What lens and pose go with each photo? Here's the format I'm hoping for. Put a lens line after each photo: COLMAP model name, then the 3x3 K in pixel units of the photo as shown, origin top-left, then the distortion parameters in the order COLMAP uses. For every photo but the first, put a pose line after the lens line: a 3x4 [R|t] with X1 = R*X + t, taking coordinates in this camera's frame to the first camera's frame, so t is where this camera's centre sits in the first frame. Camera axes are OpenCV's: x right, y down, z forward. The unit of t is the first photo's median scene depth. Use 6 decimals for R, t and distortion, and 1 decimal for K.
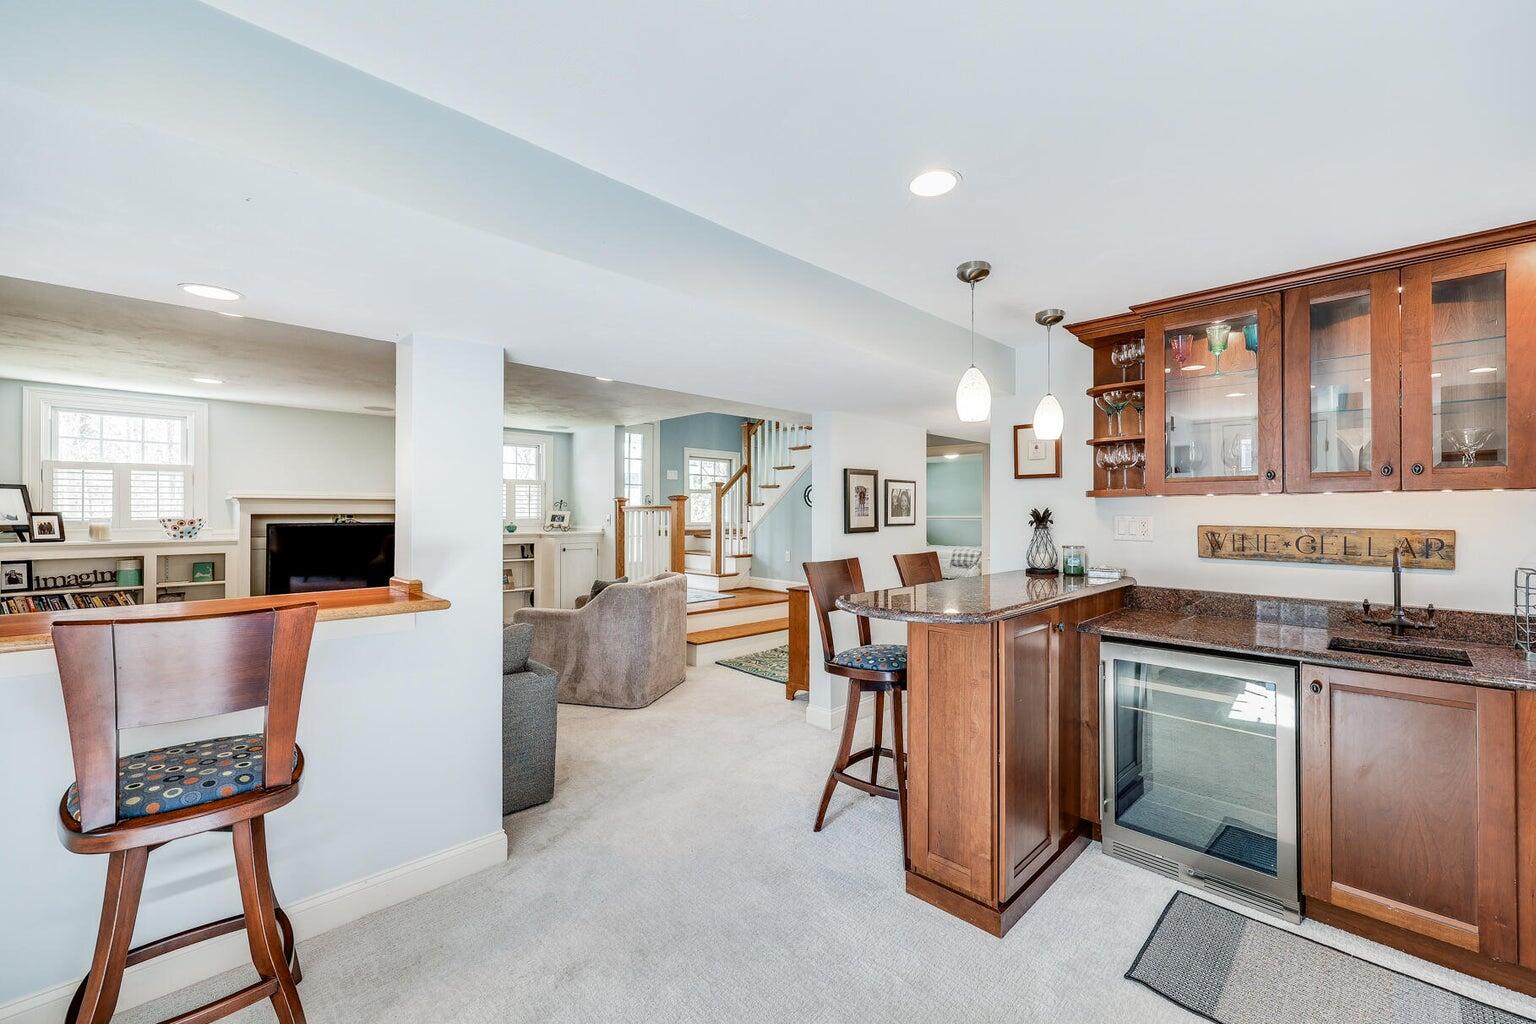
lens RADIAL K [[619.6, 0, 775.5], [0, 619.6, 511.3], [0, 0, 1]] dist [-0.000984, -0.000180]
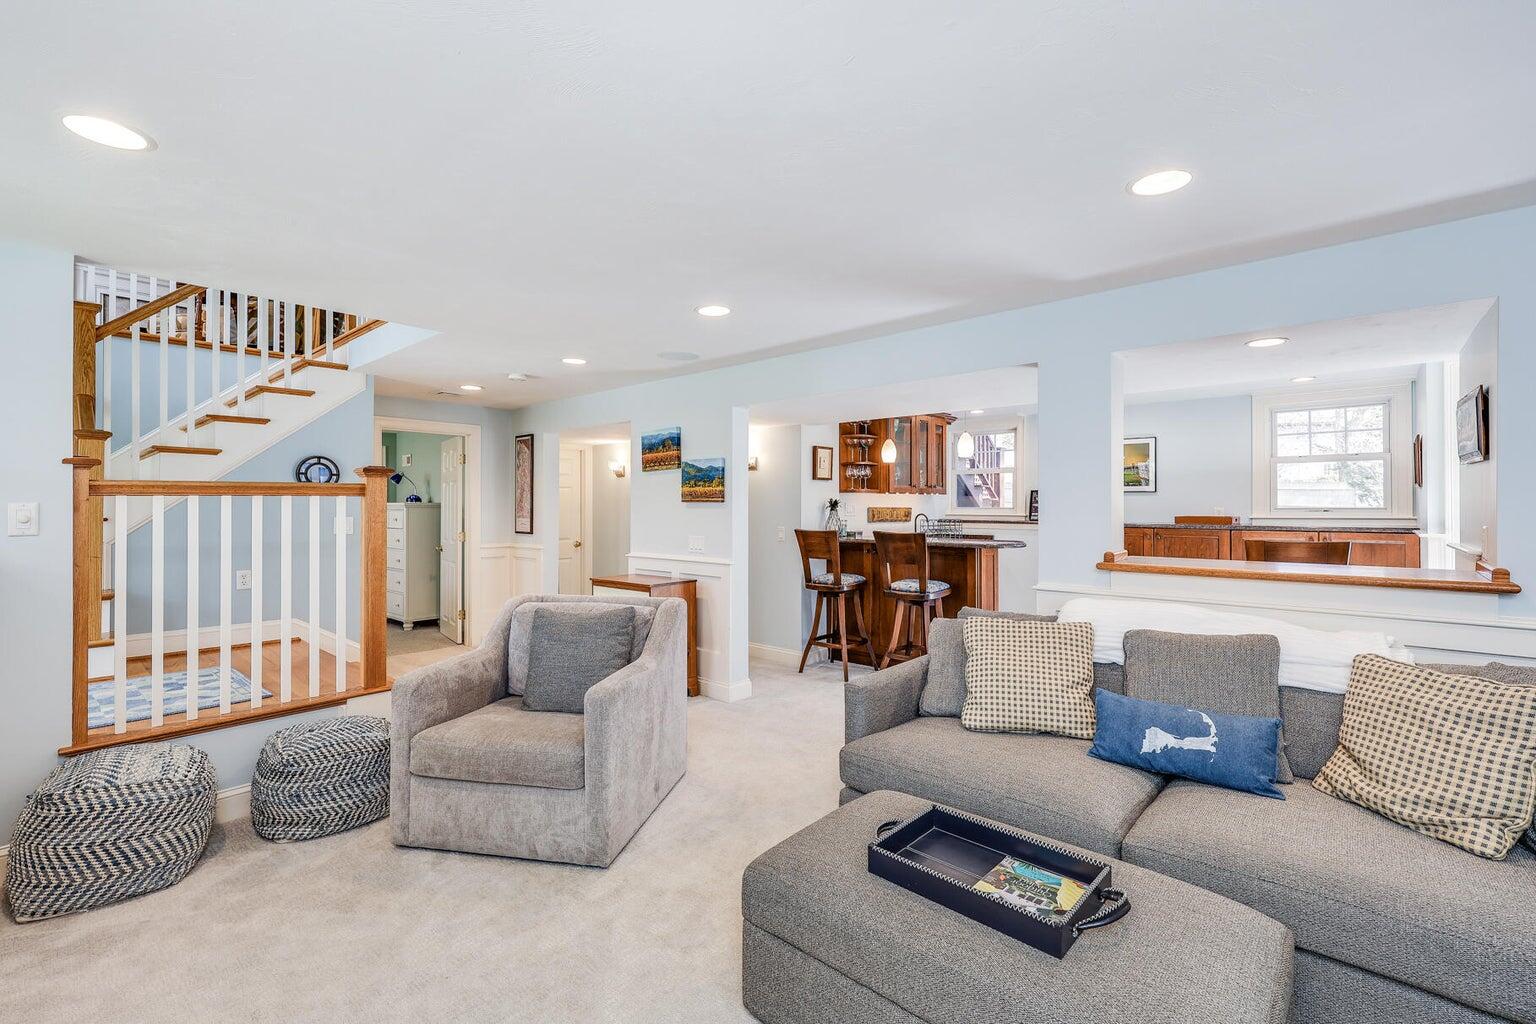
lens RADIAL K [[669.9, 0, 776.0], [0, 669.9, 504.1], [0, 0, 1]] dist [-0.001771, -0.000297]
pose [[-0.067211, -0.000312, 0.997739, -1.402869], [-0.000778, 1.000000, 0.000260, 0.010225], [-0.997739, -0.000759, -0.067211, 1.314567]]
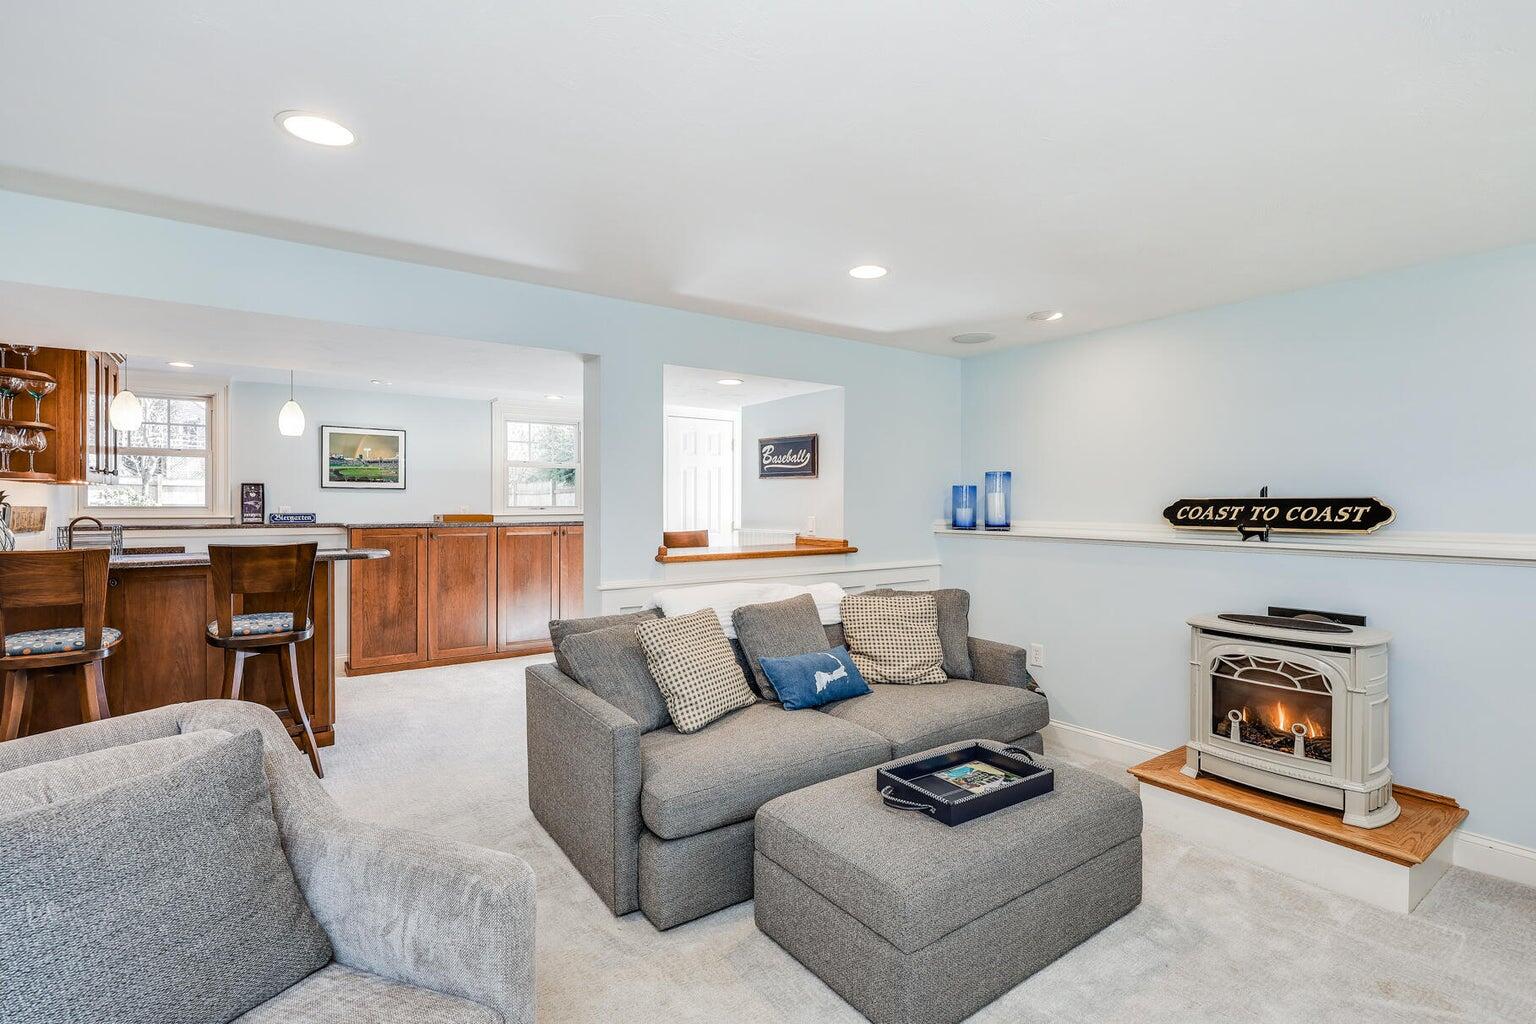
lens RADIAL K [[718.4, 0, 770.3], [0, 718.4, 510.9], [0, 0, 1]] dist [0.000312, -0.000283]
pose [[-0.989210, -0.005804, 0.146392, -0.797250], [-0.004740, 0.999960, 0.007617, 0.013225], [-0.146430, 0.006841, -0.989197, 1.877840]]
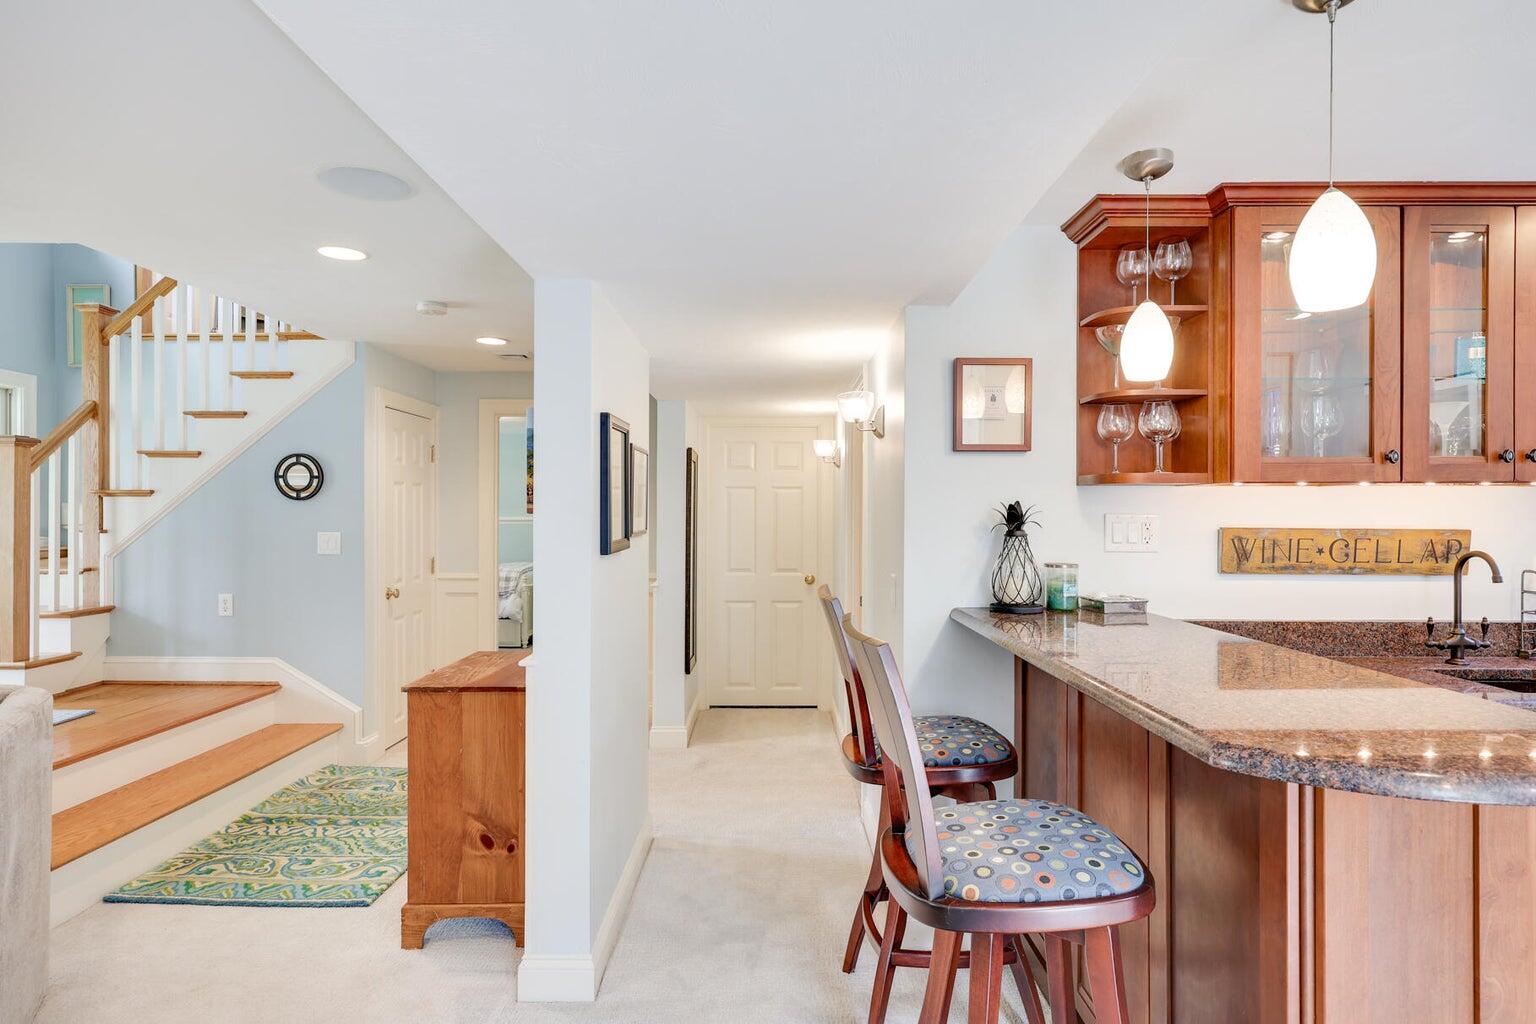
lens RADIAL K [[823.1, 0, 768.0], [0, 823.1, 512.0], [0, 0, 1]] dist [-0.001157, 0.000790]
pose [[0.707298, 0.000826, 0.706915, -0.301007], [-0.001338, 0.999999, 0.000170, 0.005037], [-0.706914, -0.001067, 0.707298, 0.630499]]
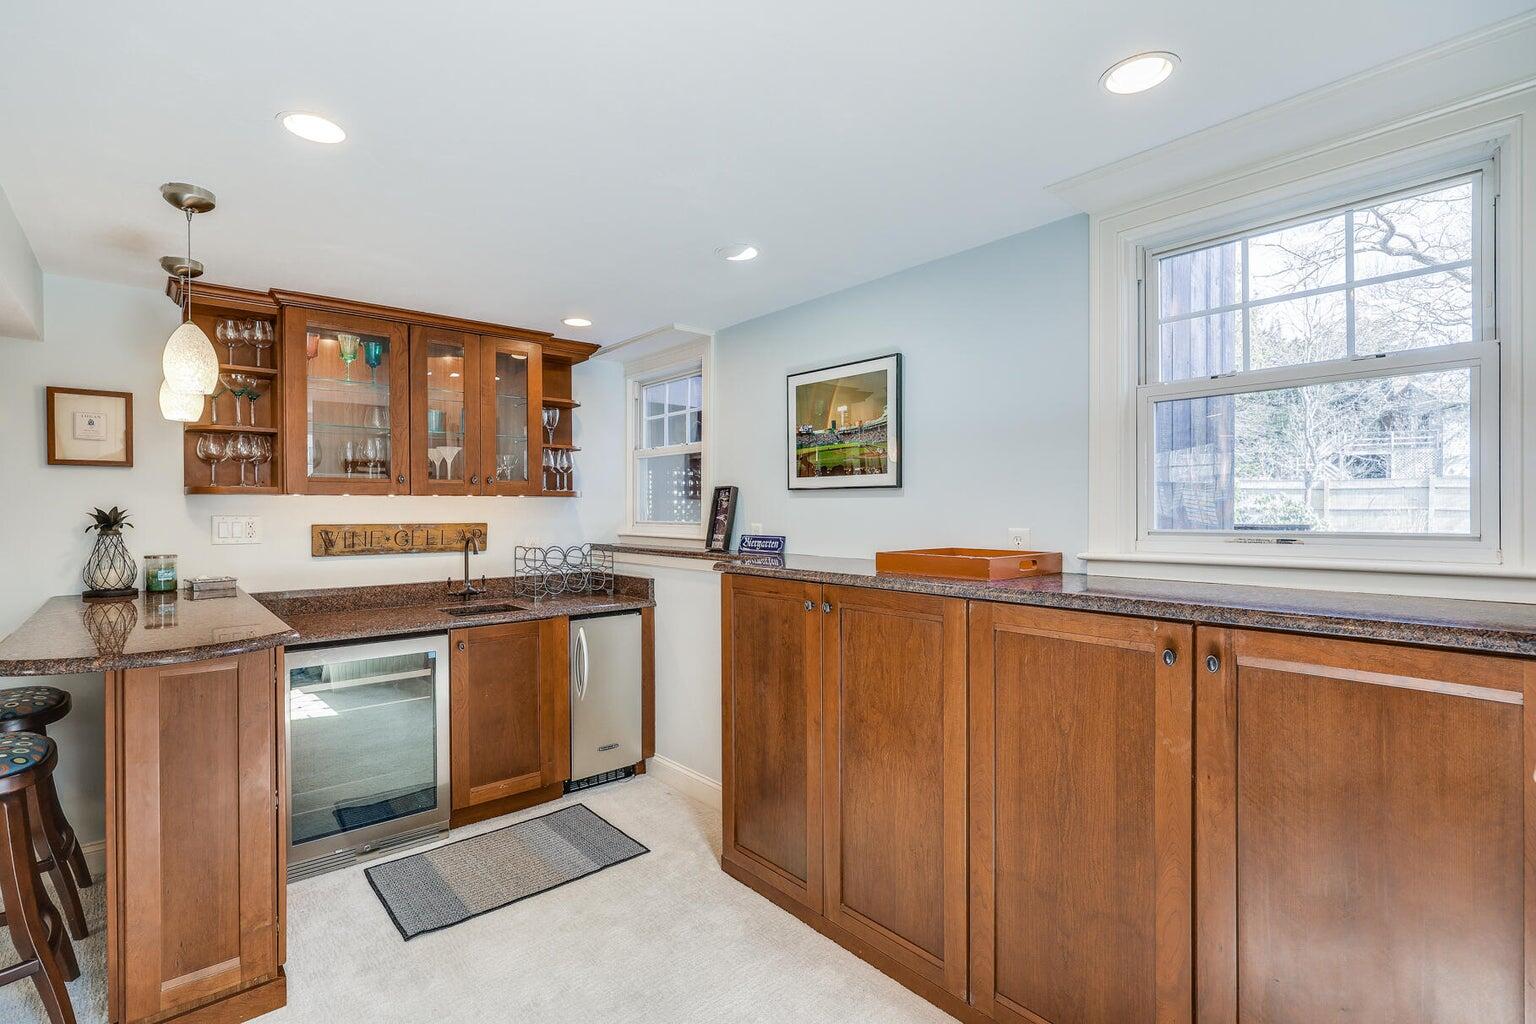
lens RADIAL K [[718.4, 0, 770.3], [0, 718.4, 510.9], [0, 0, 1]] dist [0.000312, -0.000283]
pose [[0.055312, -0.004389, 0.998459, -0.390875], [0.002815, 0.999987, 0.004240, -0.002155], [-0.998465, 0.002577, 0.055324, 0.174664]]
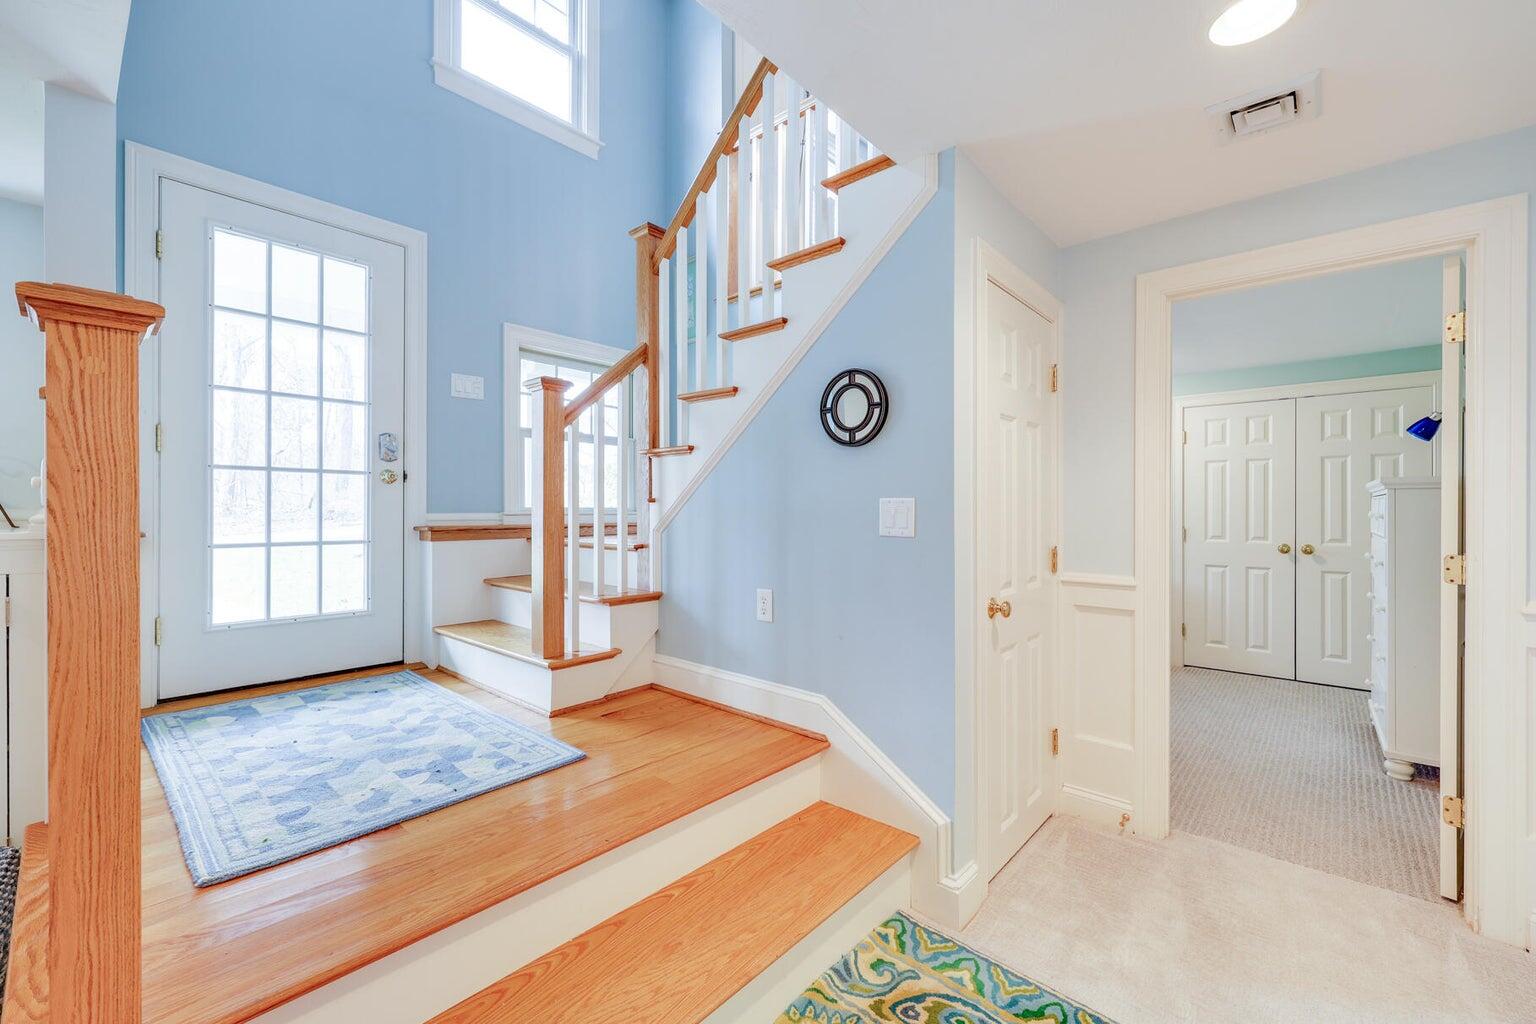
lens RADIAL K [[632.1, 0, 768.0], [0, 632.1, 512.0], [0, 0, 1]] dist [-0.000660, -0.000106]
pose [[0.998019, -0.000328, 0.062912, 0.001156], [0.000155, 0.999996, 0.002755, 0.054326], [-0.062913, -0.002739, 0.998015, 1.554780]]
